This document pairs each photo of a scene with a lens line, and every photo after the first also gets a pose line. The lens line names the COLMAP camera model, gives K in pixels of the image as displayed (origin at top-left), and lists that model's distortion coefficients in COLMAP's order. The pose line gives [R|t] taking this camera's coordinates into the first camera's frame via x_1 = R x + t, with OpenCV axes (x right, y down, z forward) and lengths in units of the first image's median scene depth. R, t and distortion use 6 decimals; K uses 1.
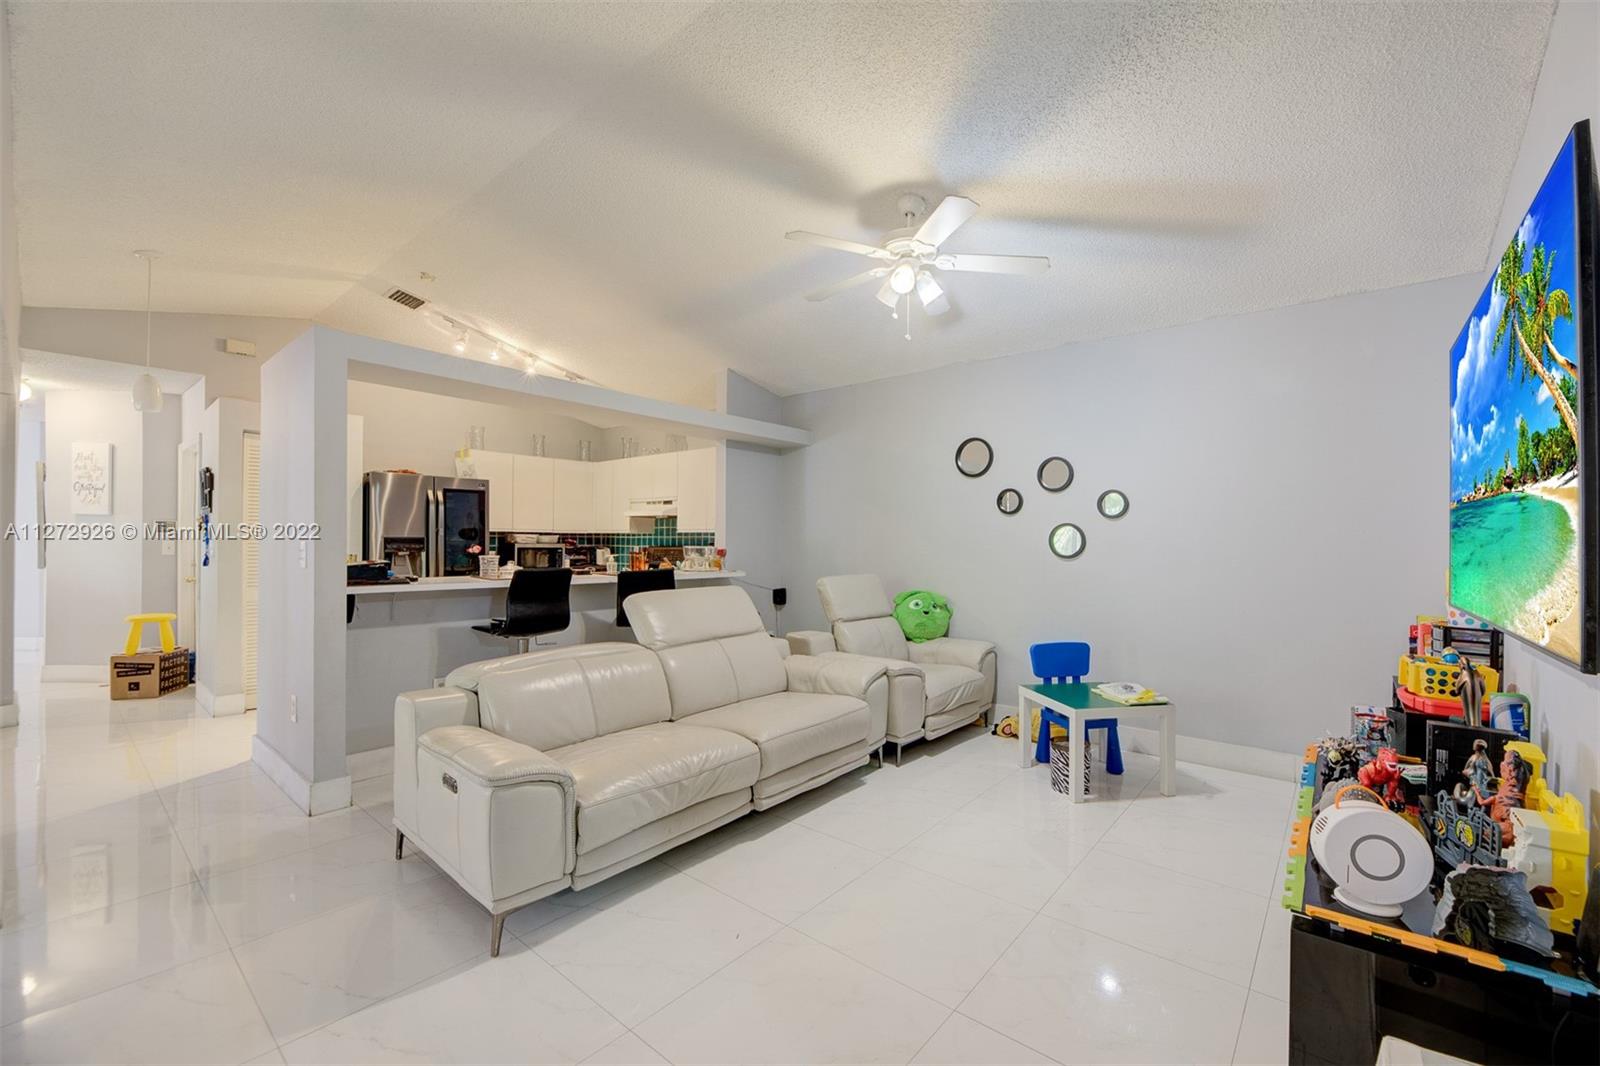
lens RADIAL K [[649.3, 0, 816.9], [0, 649.3, 533.5], [0, 0, 1]] dist [-0.016272, -0.002520]
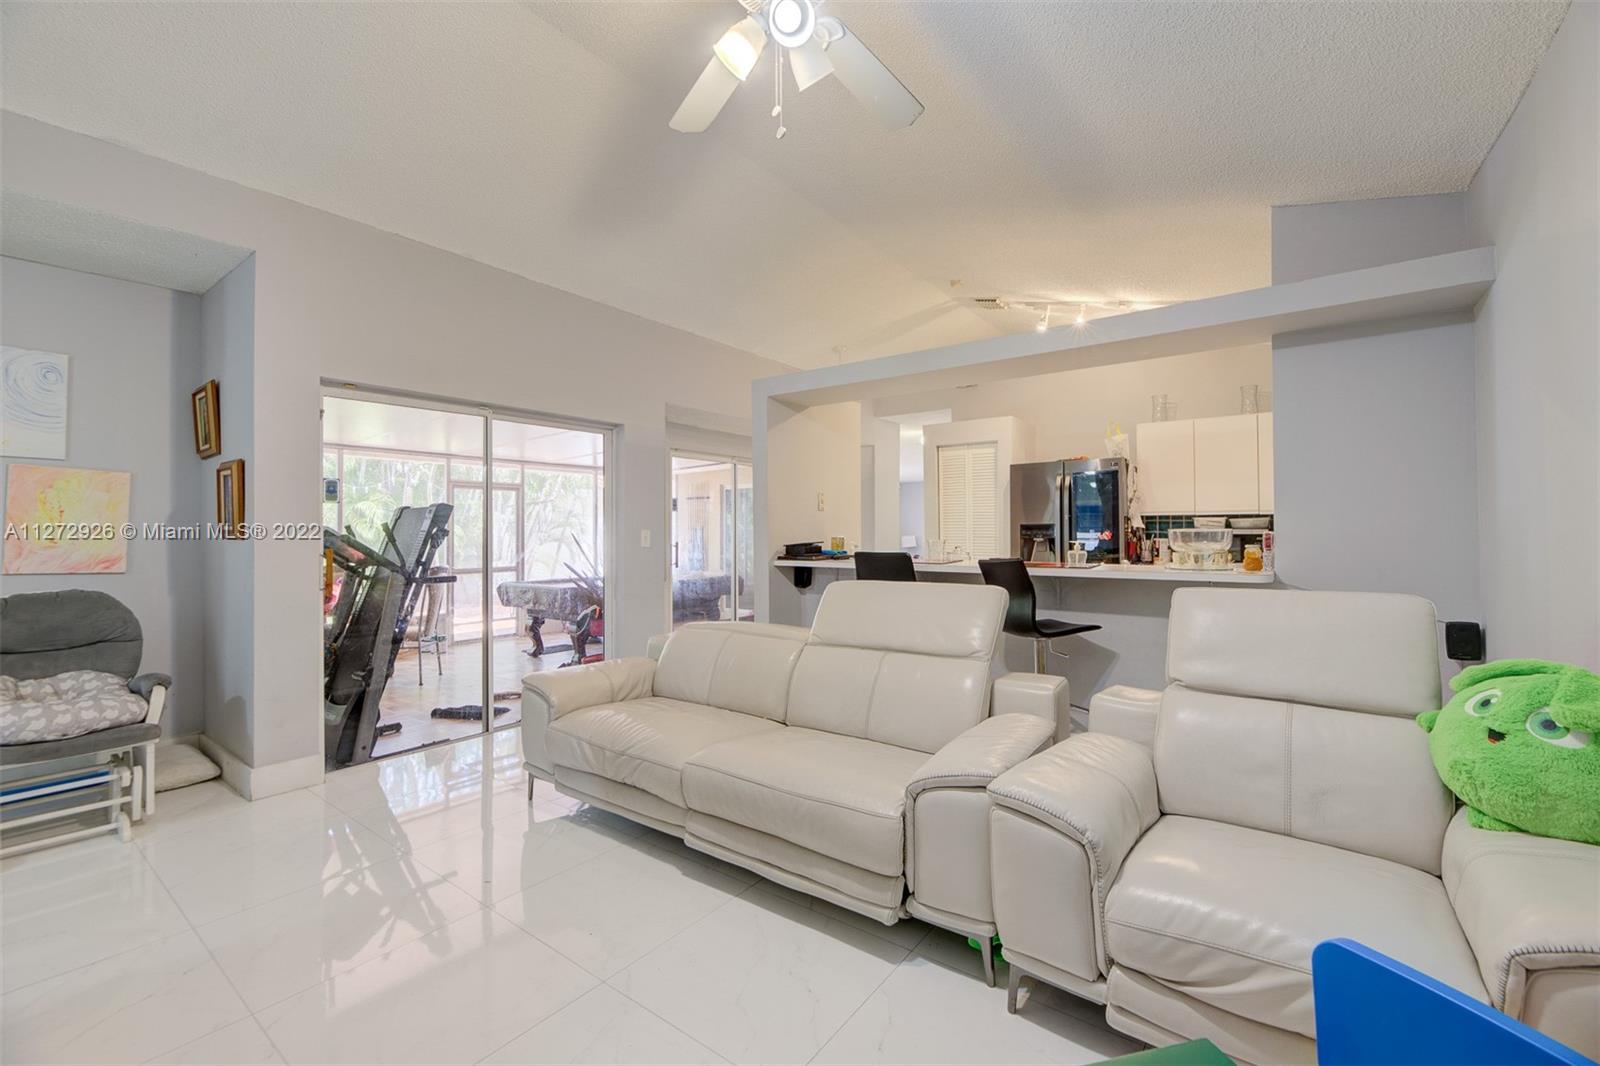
lens RADIAL K [[649.3, 0, 812.5], [0, 649.3, 530.8], [0, 0, 1]] dist [-0.016272, -0.002520]
pose [[0.061347, -0.009153, -0.998075, 0.243349], [0.016735, 0.999827, -0.008140, 0.012404], [0.997976, -0.016204, 0.061490, 0.363008]]
